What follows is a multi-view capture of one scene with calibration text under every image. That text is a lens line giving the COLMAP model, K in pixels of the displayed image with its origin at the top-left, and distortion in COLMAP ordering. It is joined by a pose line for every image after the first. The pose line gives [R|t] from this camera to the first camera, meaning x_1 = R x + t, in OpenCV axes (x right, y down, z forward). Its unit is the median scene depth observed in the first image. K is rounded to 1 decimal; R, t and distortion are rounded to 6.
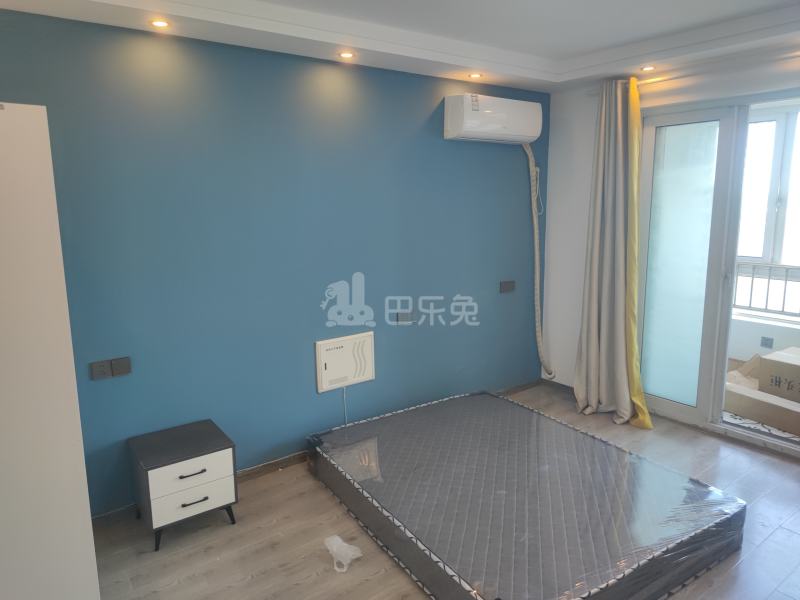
lens RADIAL K [[553.2, 0, 398.4], [0, 553.2, 297.0], [0, 0, 1]] dist [0.043724, -0.032697]
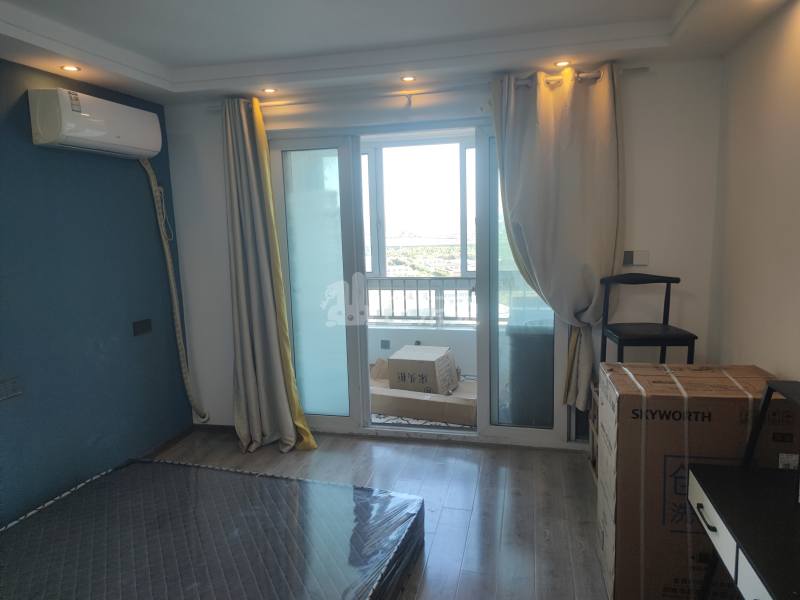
lens RADIAL K [[553.2, 0, 399.4], [0, 553.2, 298.0], [0, 0, 1]] dist [0.043724, -0.032697]
pose [[0.770316, -0.101416, 0.629546, -0.033671], [0.128251, 0.991738, 0.002834, -0.015726], [-0.624632, 0.078557, 0.776958, 0.109084]]
